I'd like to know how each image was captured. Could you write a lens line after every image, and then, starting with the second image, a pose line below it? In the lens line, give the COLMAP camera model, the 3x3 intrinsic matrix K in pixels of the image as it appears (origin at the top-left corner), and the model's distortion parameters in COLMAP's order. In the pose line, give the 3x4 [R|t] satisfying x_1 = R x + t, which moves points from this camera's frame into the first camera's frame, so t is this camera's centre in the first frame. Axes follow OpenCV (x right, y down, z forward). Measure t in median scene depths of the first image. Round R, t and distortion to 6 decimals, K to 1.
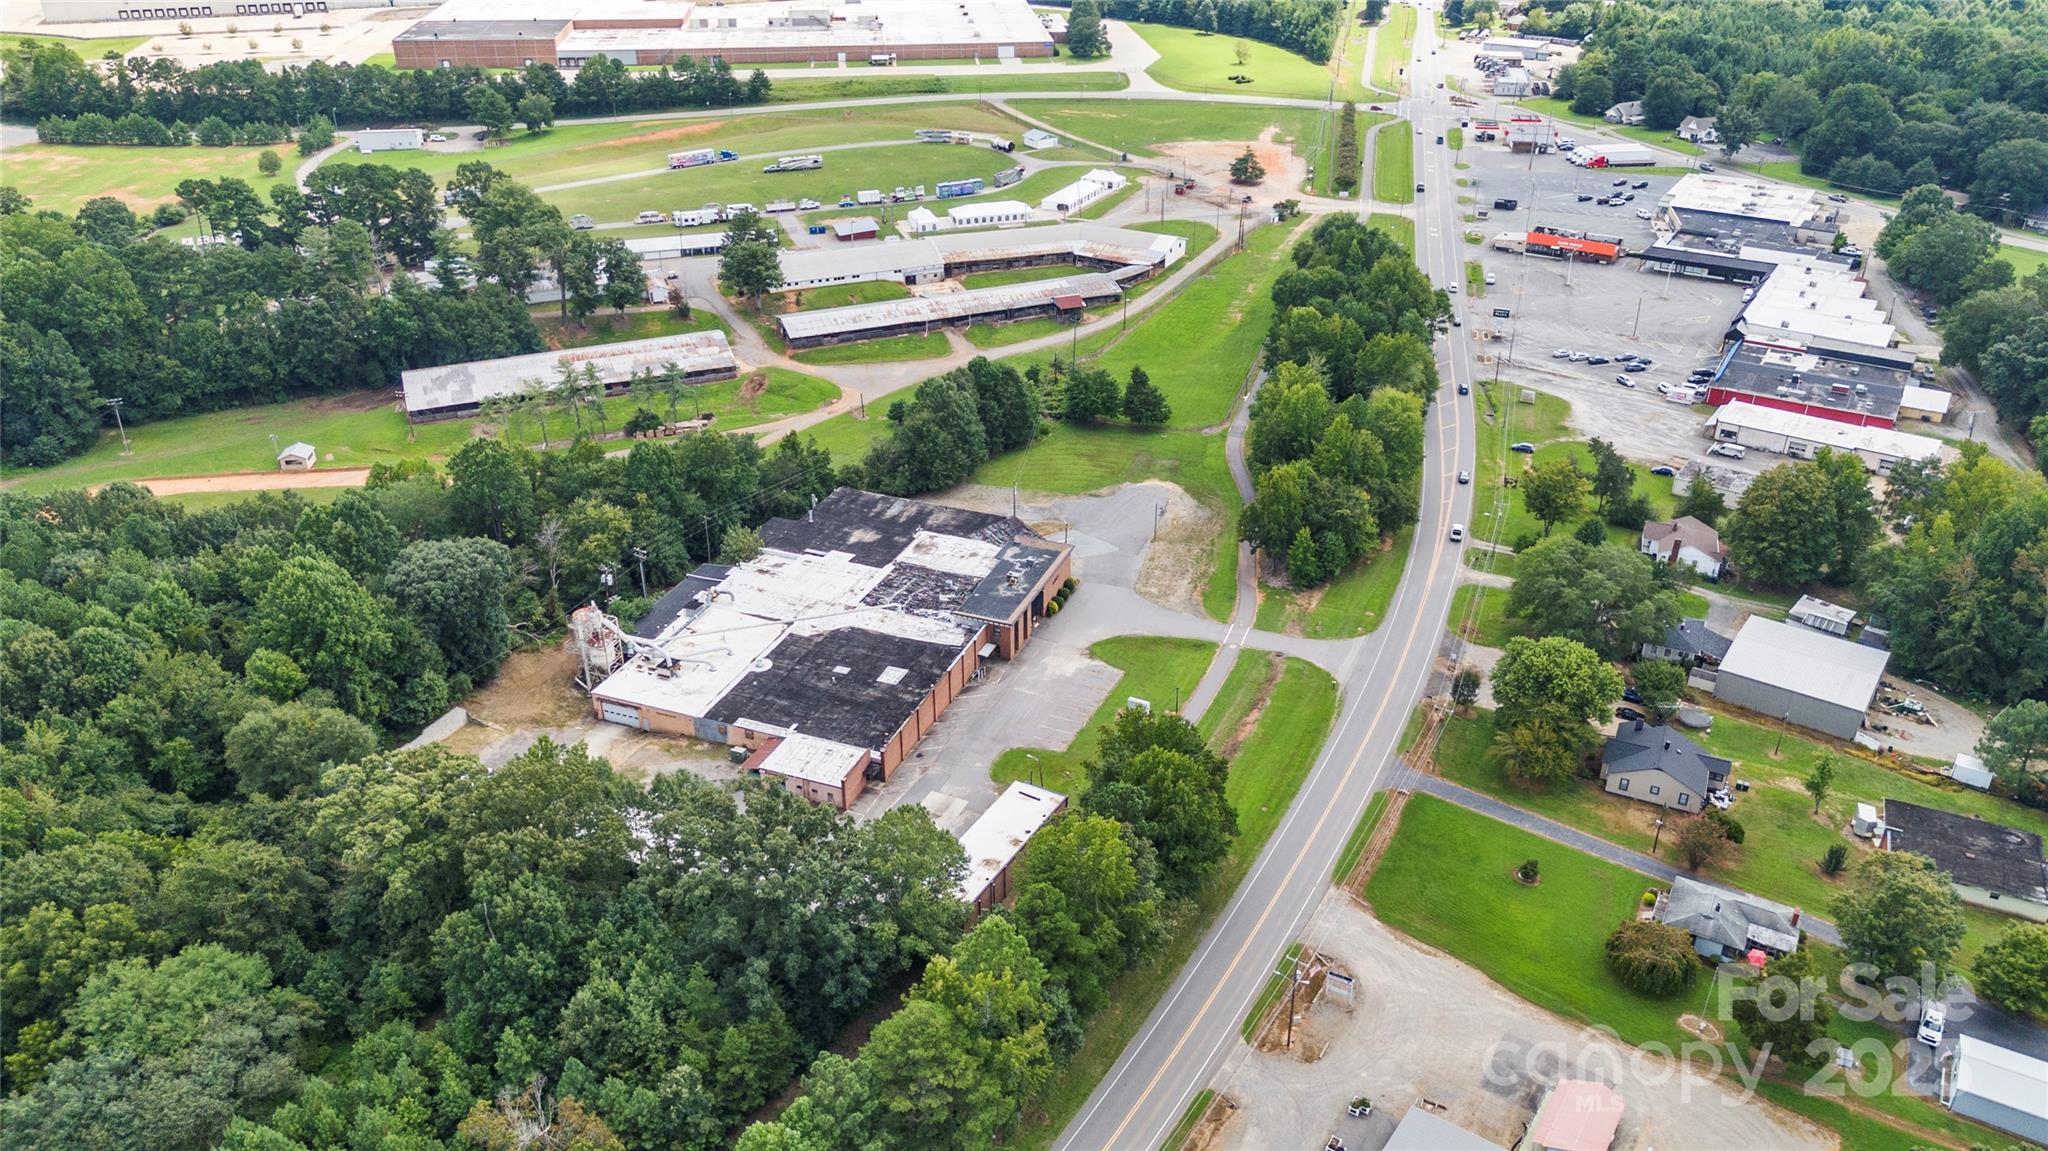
lens RADIAL K [[1522.2, 0, 1024.0], [0, 1522.2, 575.5], [0, 0, 1]] dist [0.085213, -0.069714]
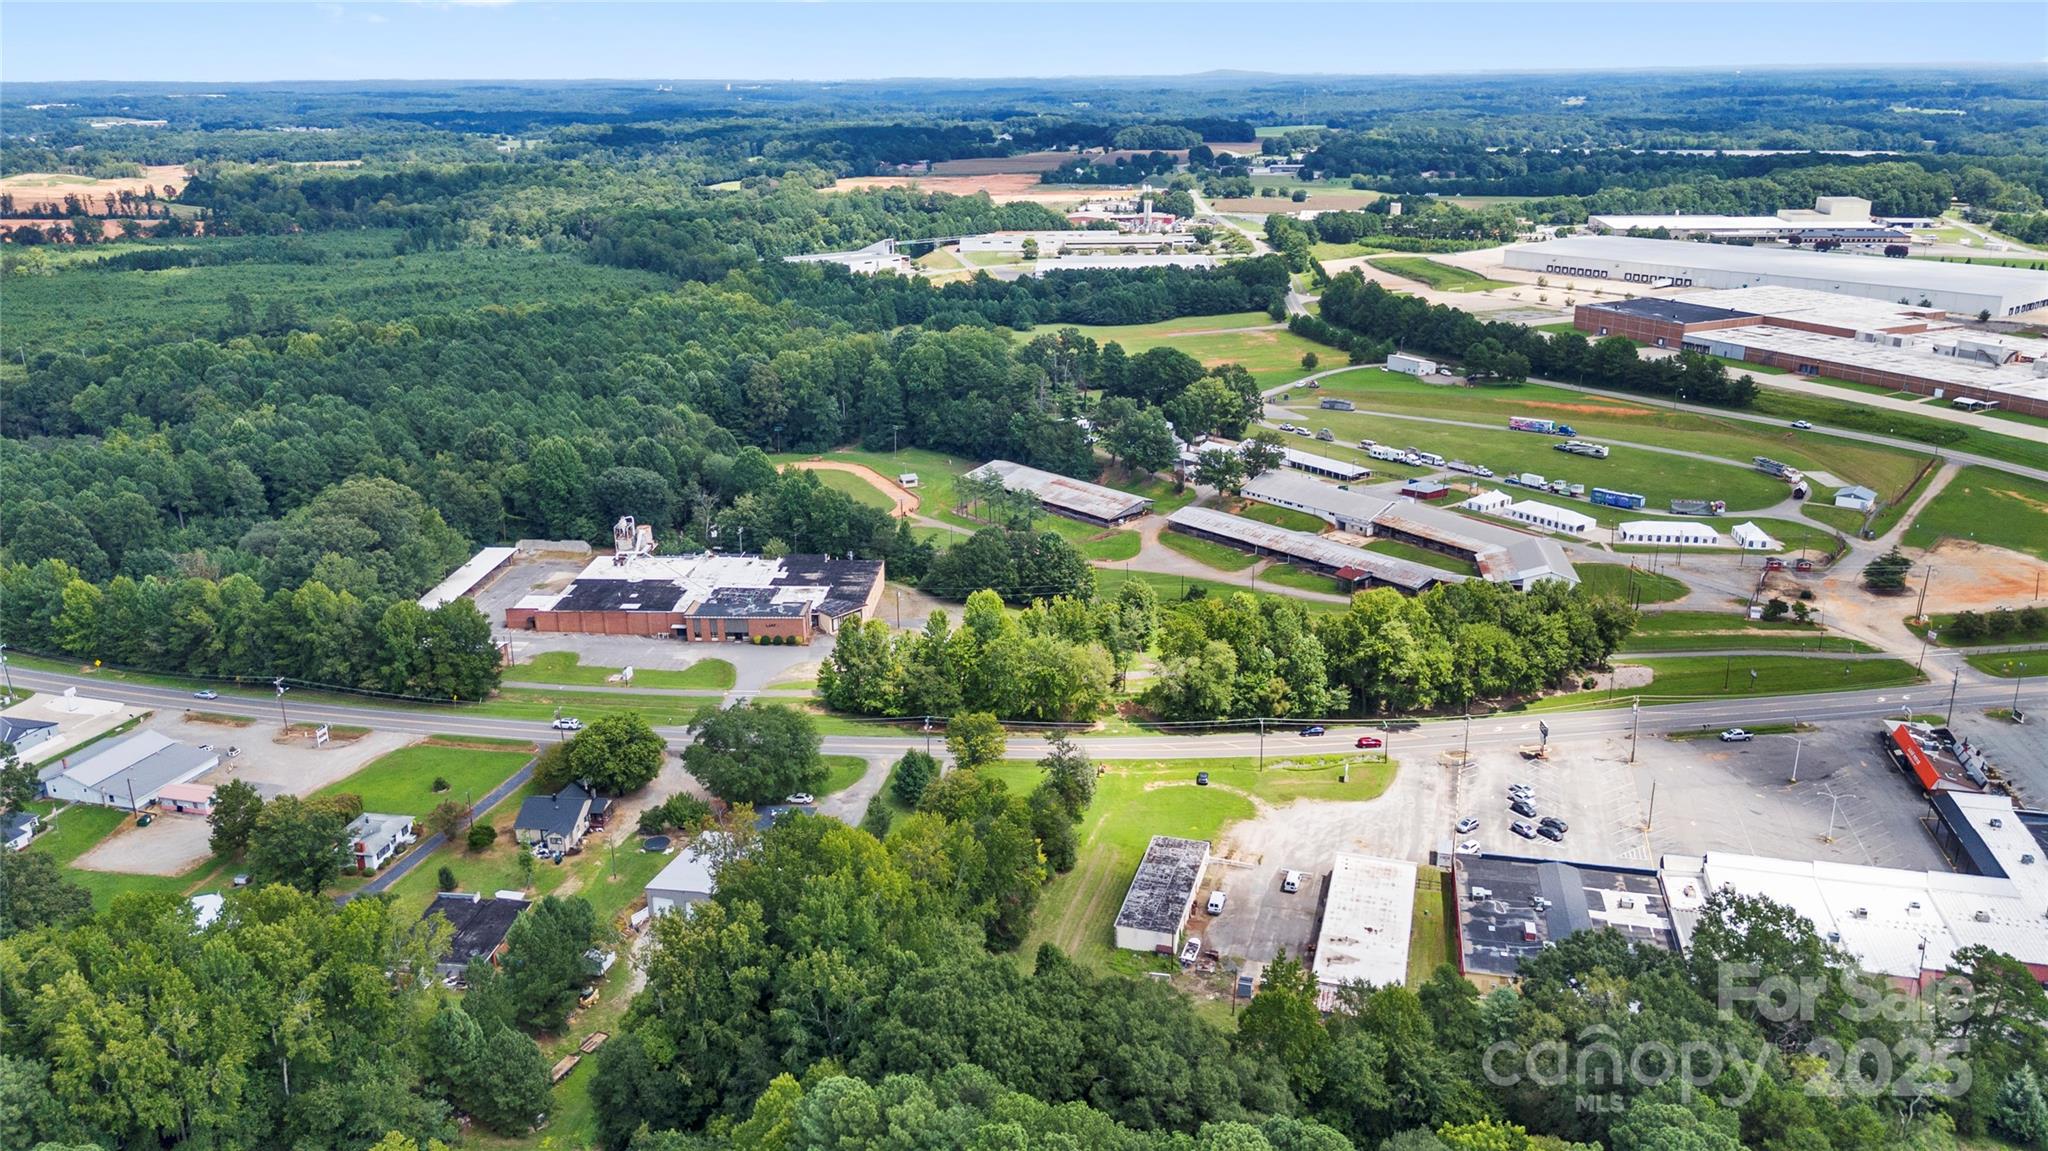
lens RADIAL K [[1522.2, 0, 1024.0], [0, 1522.2, 575.5], [0, 0, 1]] dist [0.085213, -0.069714]
pose [[0.335064, 0.302724, -0.892239, 0.949702], [-0.447308, 0.884564, 0.132142, -0.232258], [0.829245, 0.354830, 0.431796, 0.398470]]
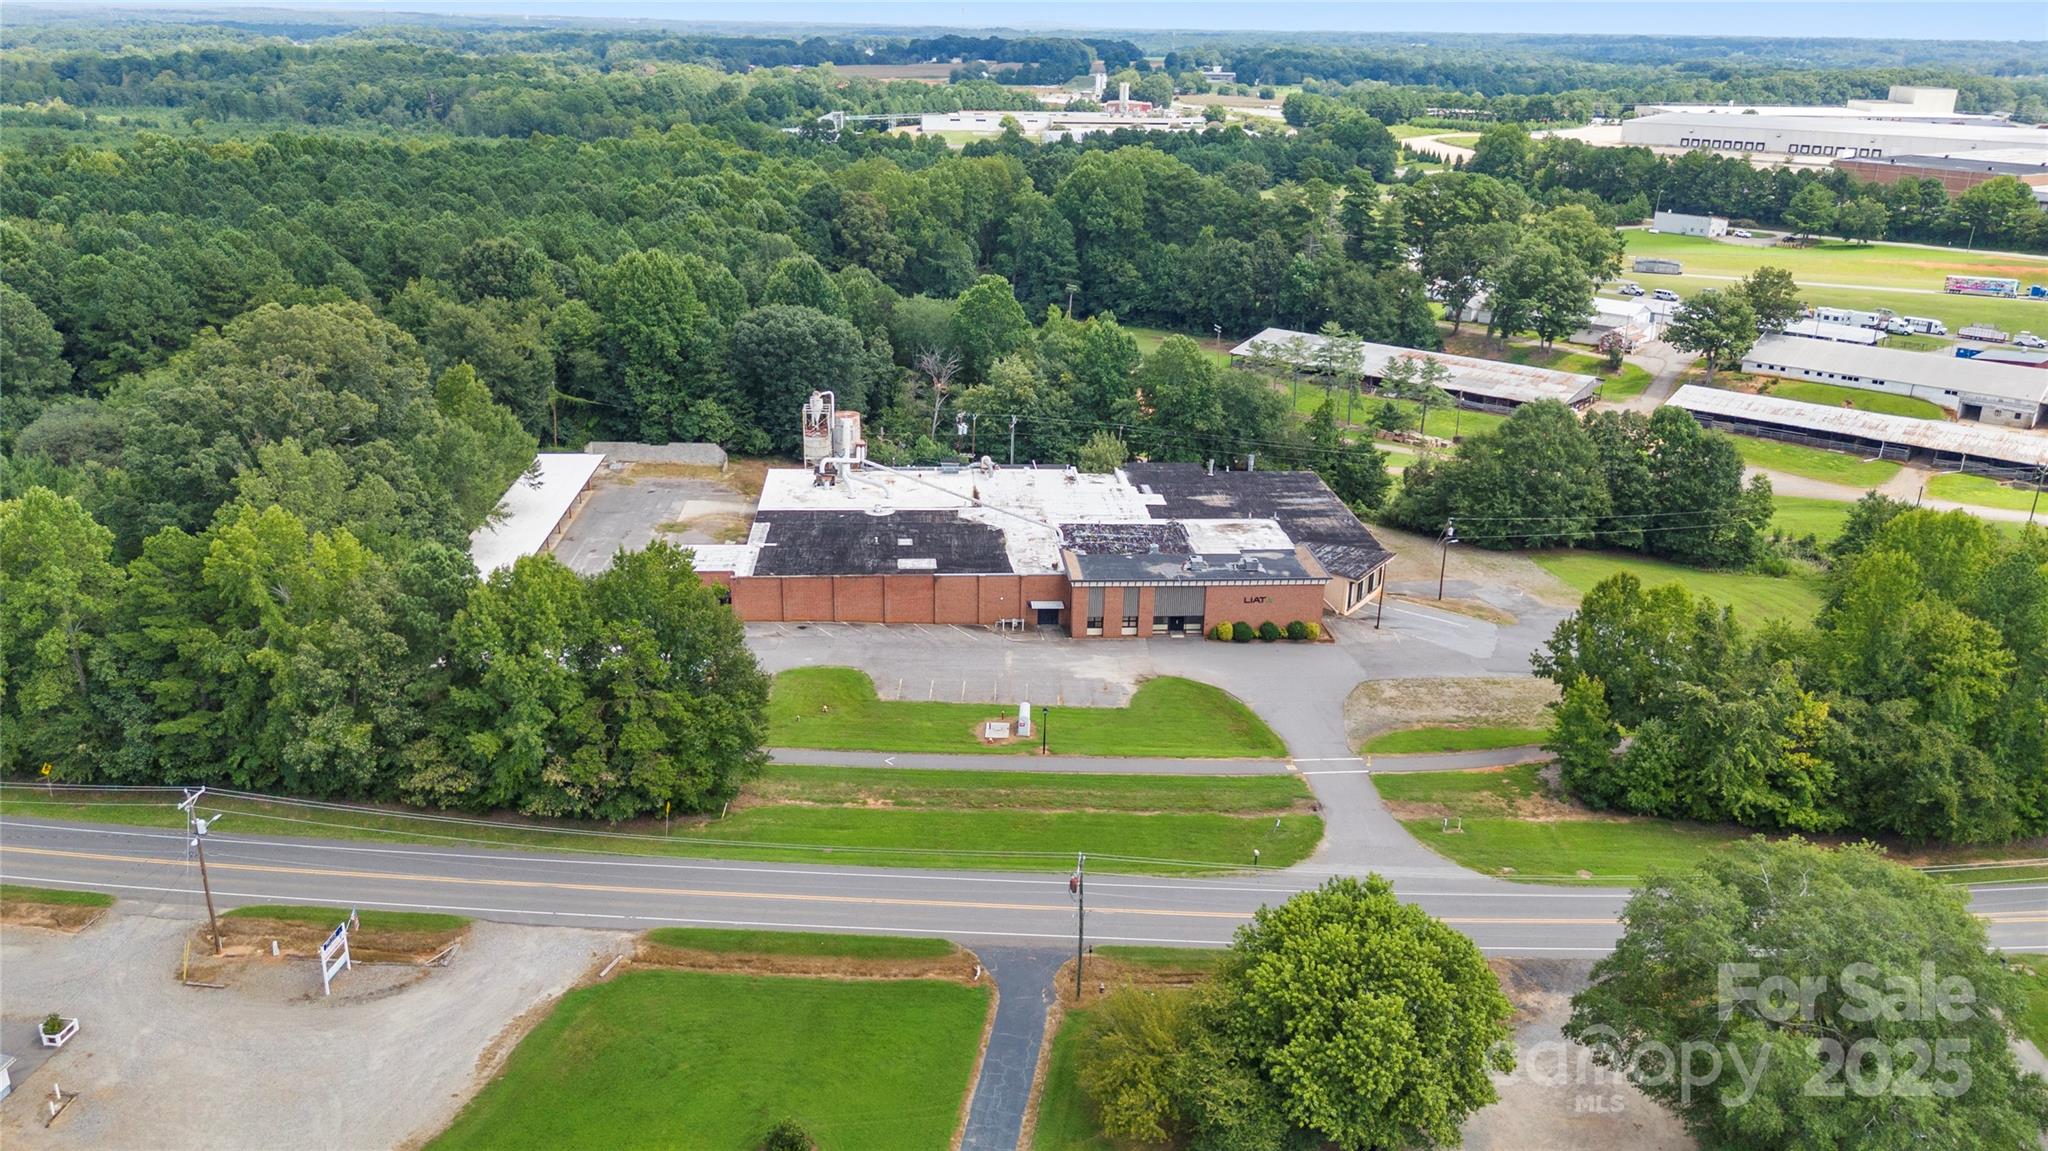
lens RADIAL K [[1522.2, 0, 1024.0], [0, 1522.2, 575.5], [0, 0, 1]] dist [0.085213, -0.069714]
pose [[0.445174, 0.319492, -0.836508, 0.368267], [-0.446847, 0.888815, 0.101666, -0.020221], [0.775982, 0.328532, 0.538441, 0.398332]]
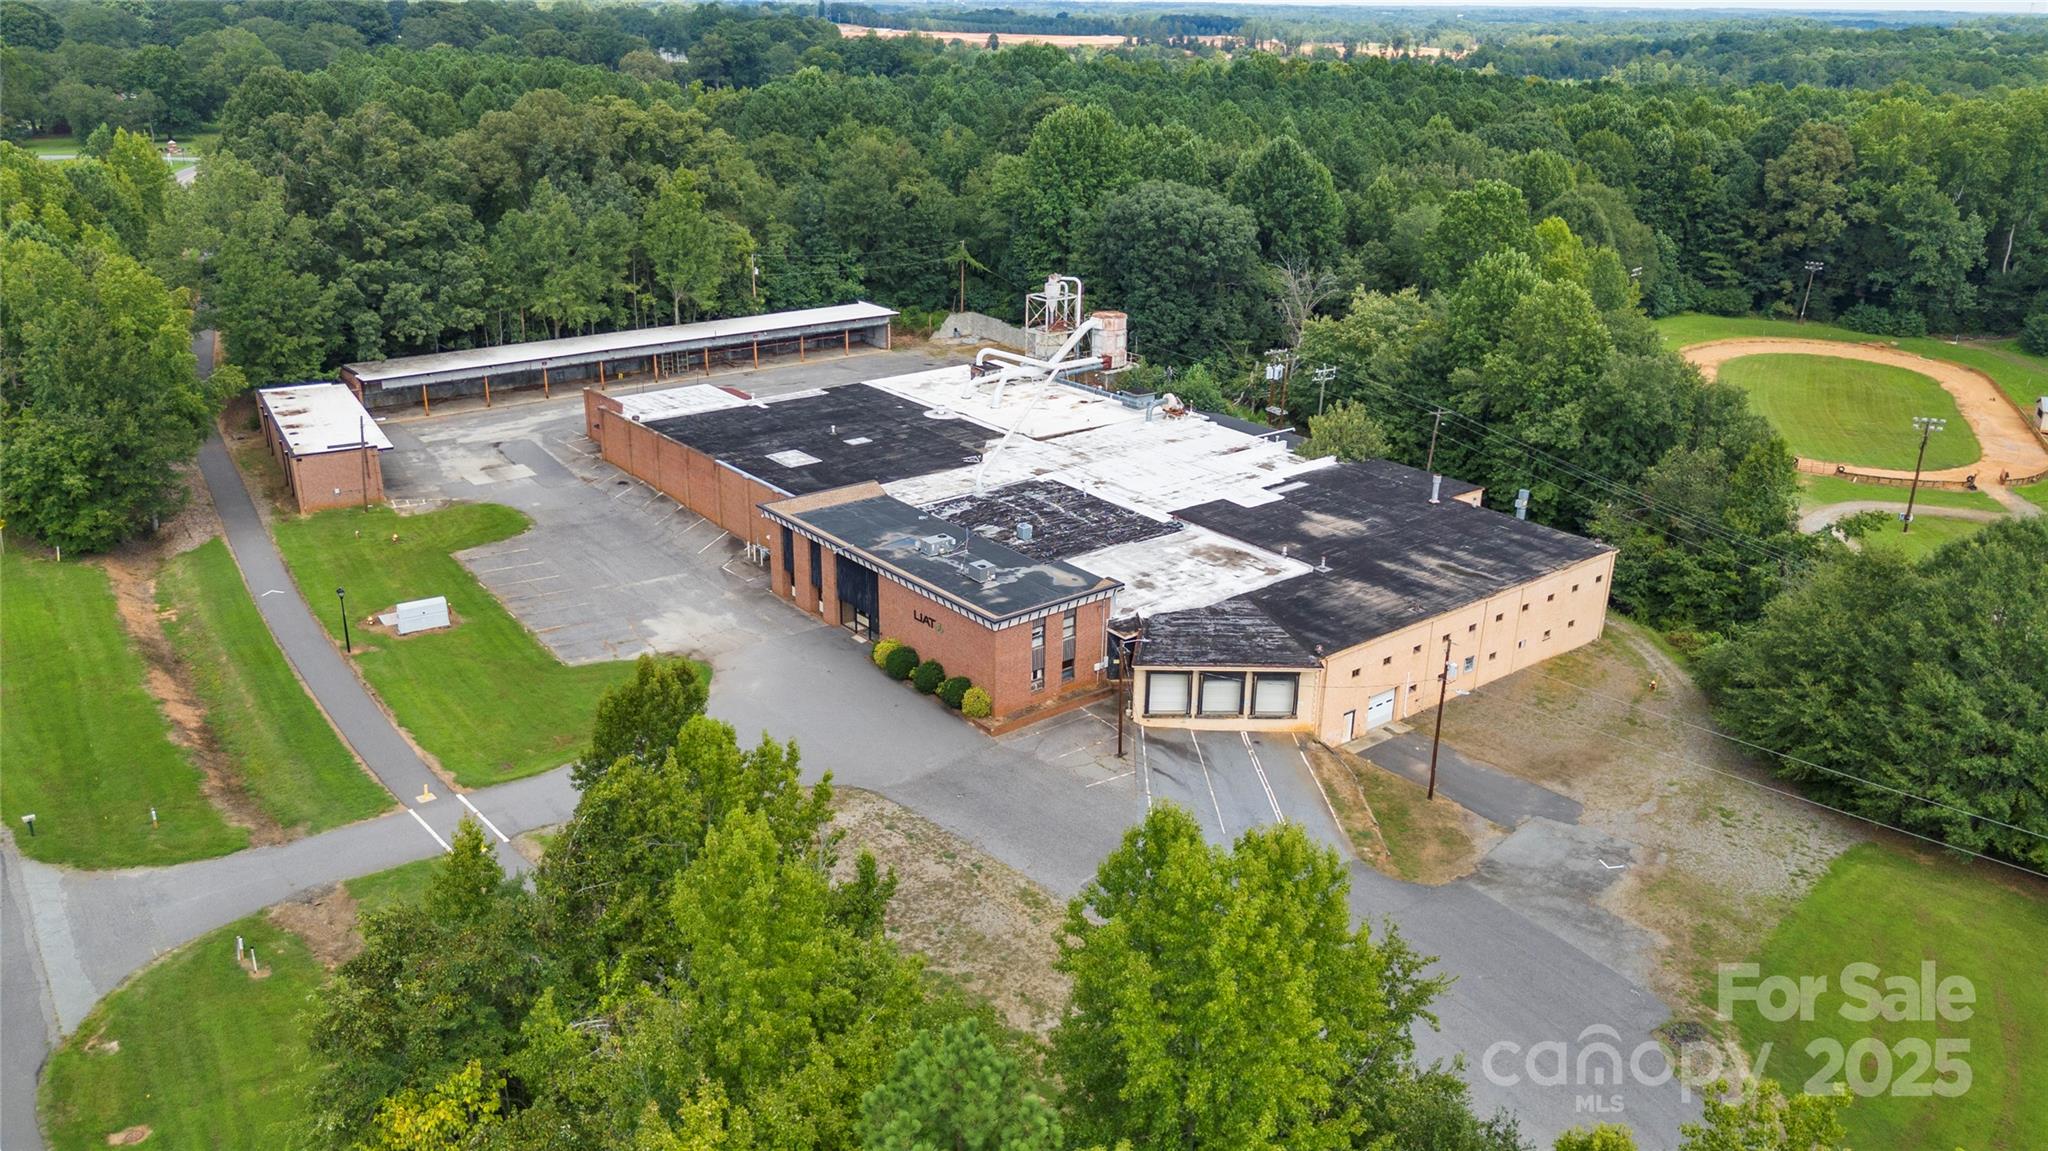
lens RADIAL K [[1522.2, 0, 1024.0], [0, 1522.2, 575.5], [0, 0, 1]] dist [0.085213, -0.069714]
pose [[-0.472554, 0.312174, -0.824160, 0.237743], [-0.437365, 0.728808, 0.526831, -0.160777], [0.765117, 0.609415, -0.207867, 0.770845]]
